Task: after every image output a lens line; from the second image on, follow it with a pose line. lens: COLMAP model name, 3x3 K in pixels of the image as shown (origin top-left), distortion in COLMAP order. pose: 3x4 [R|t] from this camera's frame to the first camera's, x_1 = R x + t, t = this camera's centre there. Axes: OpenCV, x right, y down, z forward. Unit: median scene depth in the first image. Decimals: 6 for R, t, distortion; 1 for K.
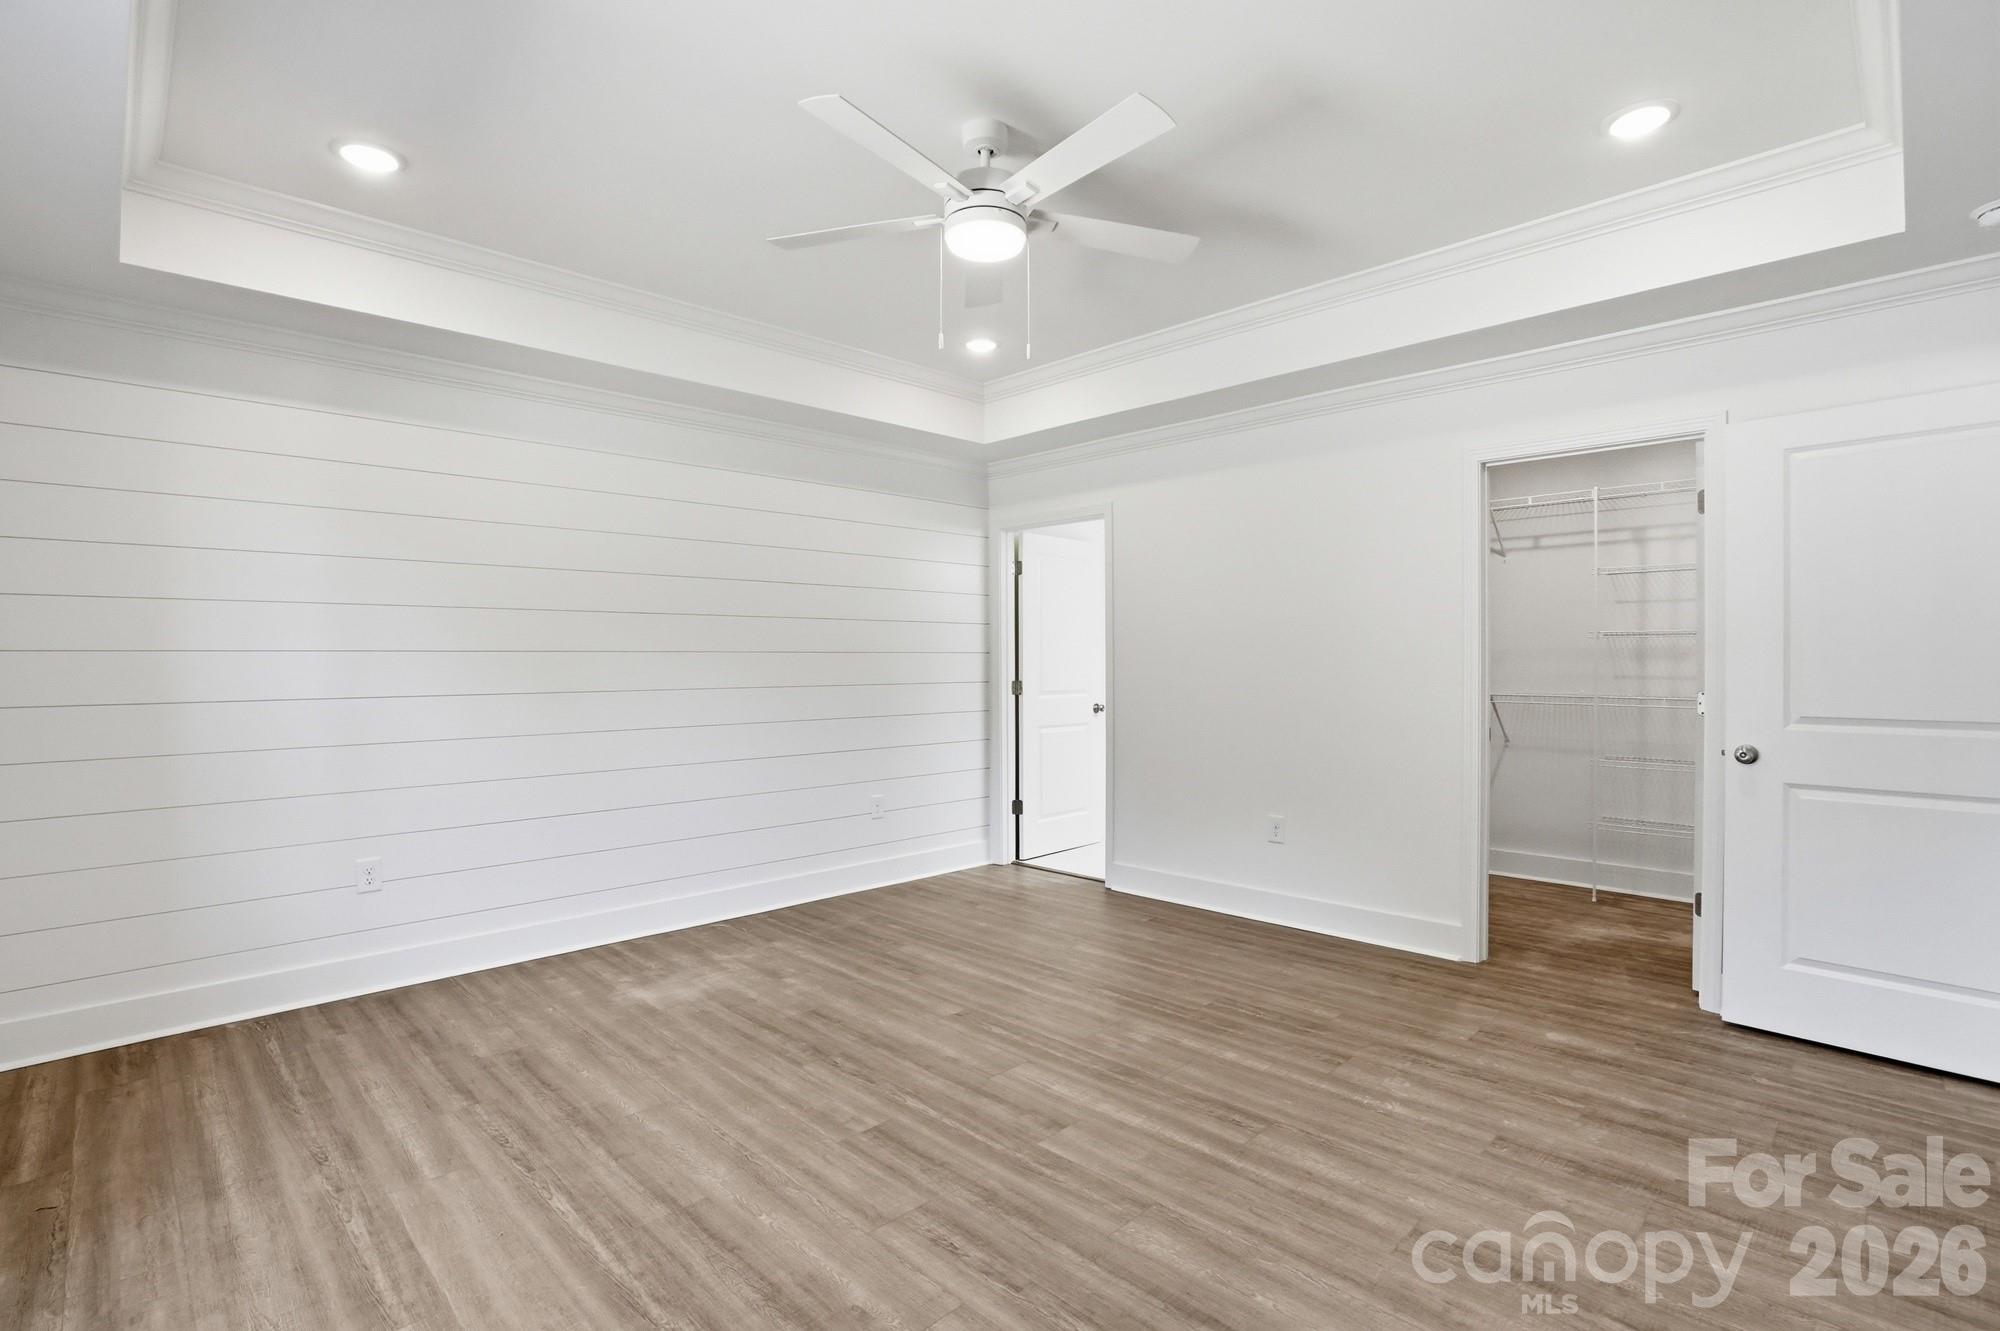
lens RADIAL K [[939.0, 0, 996.9], [0, 939.0, 664.2], [0, 0, 1]] dist [-0.046857, 0.003956]
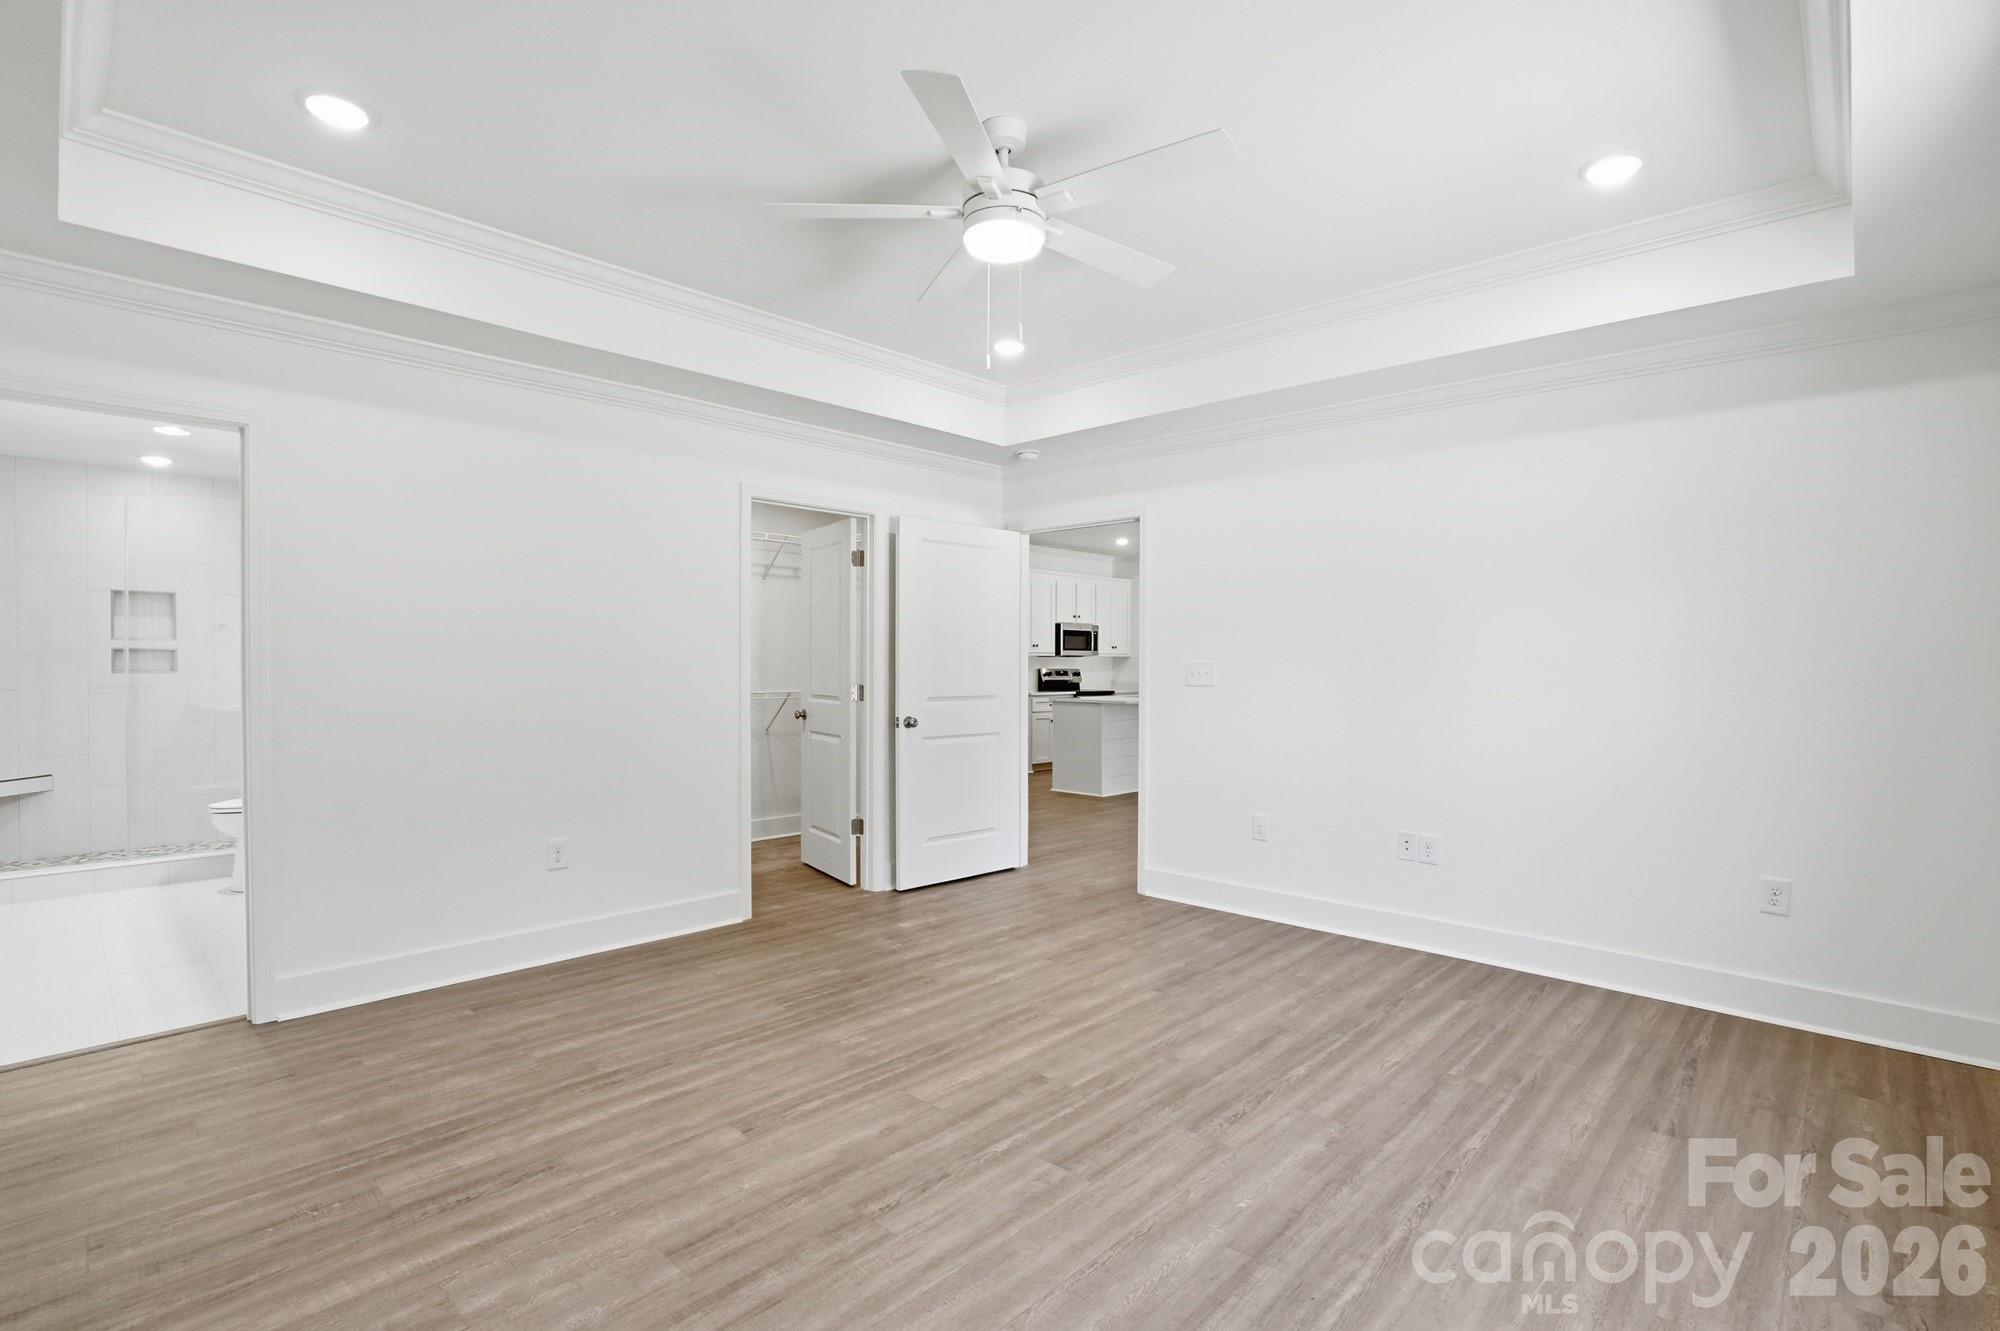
lens RADIAL K [[939.0, 0, 1017.5], [0, 939.0, 668.8], [0, 0, 1]] dist [-0.046857, 0.003956]
pose [[-0.049030, 0.001140, 0.998797, -0.962689], [-0.001364, 0.999998, -0.001209, 0.003686], [-0.998796, -0.001421, -0.049028, 0.987861]]
